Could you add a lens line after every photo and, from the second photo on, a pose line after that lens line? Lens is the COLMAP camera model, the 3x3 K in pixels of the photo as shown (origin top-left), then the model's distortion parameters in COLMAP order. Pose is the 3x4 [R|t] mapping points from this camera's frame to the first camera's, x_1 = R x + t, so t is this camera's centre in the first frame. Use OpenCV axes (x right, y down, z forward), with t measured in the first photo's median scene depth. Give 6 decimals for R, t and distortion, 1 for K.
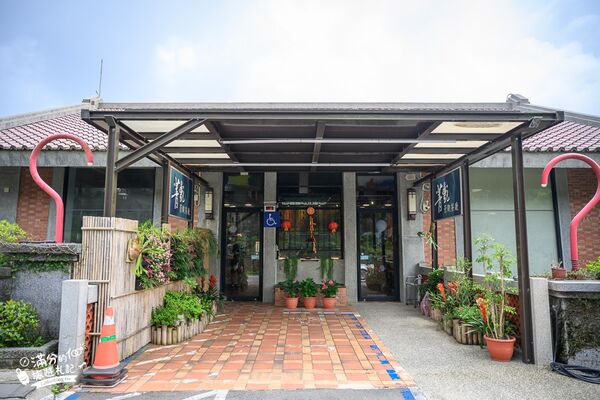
lens RADIAL K [[398.8, 0, 300.3], [0, 398.8, 200.2], [0, 0, 1]] dist [-0.025316, 0.001628]
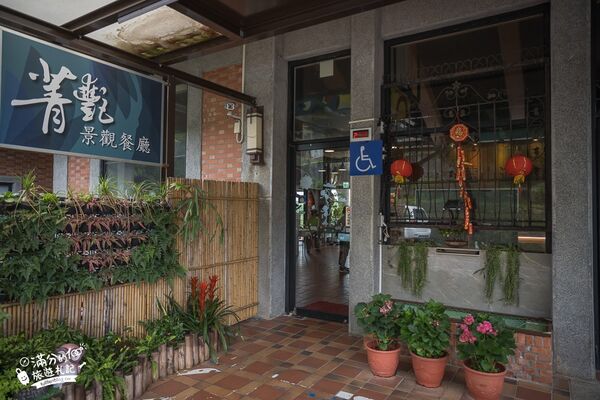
lens RADIAL K [[398.8, 0, 297.5], [0, 398.8, 197.9], [0, 0, 1]] dist [-0.025316, 0.001628]
pose [[0.831157, -0.008932, -0.555966, 0.118019], [0.055487, 0.996212, 0.066947, 0.058739], [0.553262, -0.086493, 0.828505, 0.572083]]
